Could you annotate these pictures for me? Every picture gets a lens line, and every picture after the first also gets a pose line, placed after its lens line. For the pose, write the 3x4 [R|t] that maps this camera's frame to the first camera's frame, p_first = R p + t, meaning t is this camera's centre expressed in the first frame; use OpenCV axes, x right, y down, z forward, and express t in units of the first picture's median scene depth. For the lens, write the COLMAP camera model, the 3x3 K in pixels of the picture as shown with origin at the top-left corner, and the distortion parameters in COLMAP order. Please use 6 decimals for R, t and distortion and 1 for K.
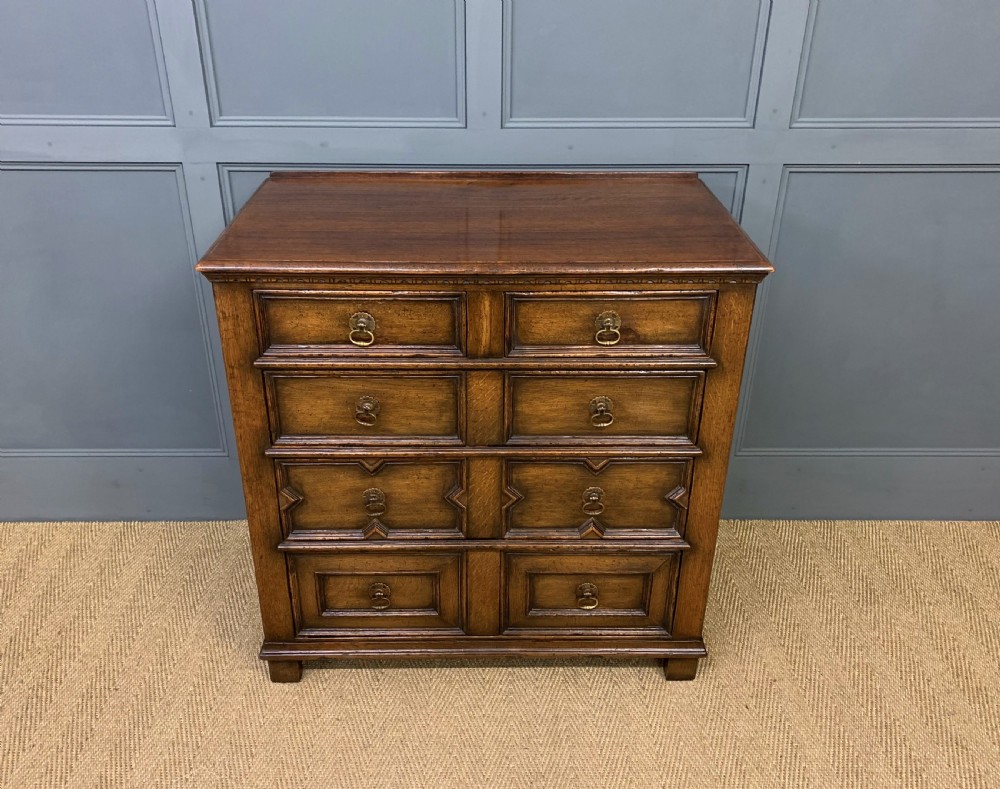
lens RADIAL K [[866.5, 0, 489.2], [0, 866.5, 382.7], [0, 0, 1]] dist [0.058728, -0.056614]
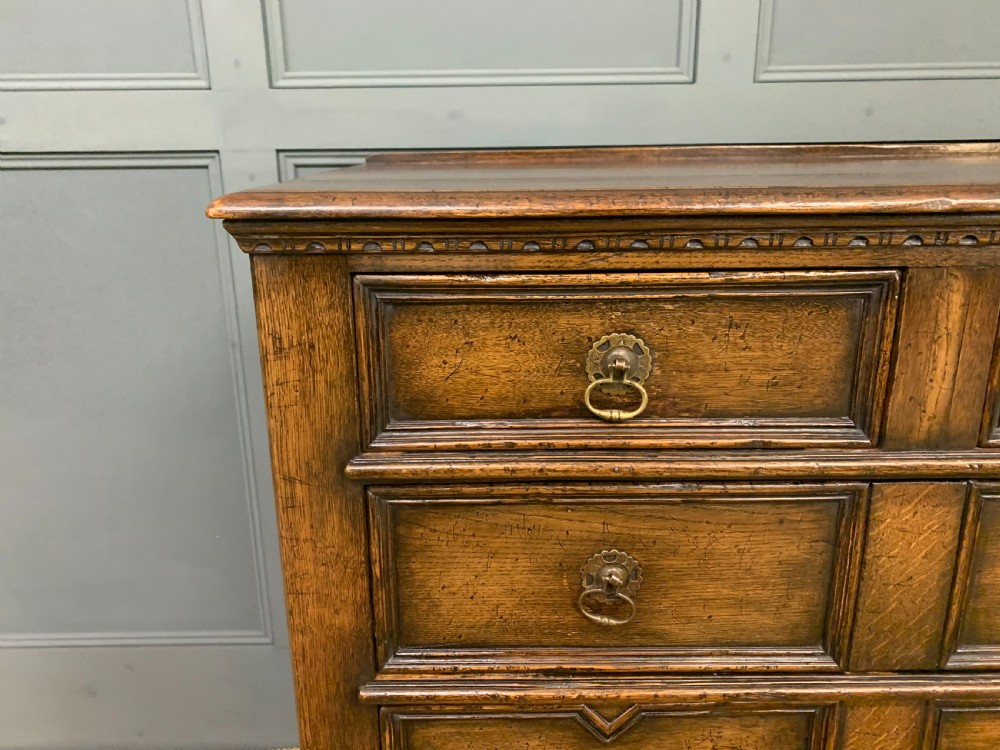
lens RADIAL K [[764.8, 0, 493.0], [0, 764.8, 369.4], [0, 0, 1]] dist [0.082742, -0.126071]
pose [[0.999679, -0.015132, -0.020323, -0.169934], [0.010856, 0.980524, -0.196101, 0.002586], [0.022895, 0.195818, 0.980373, 0.563785]]
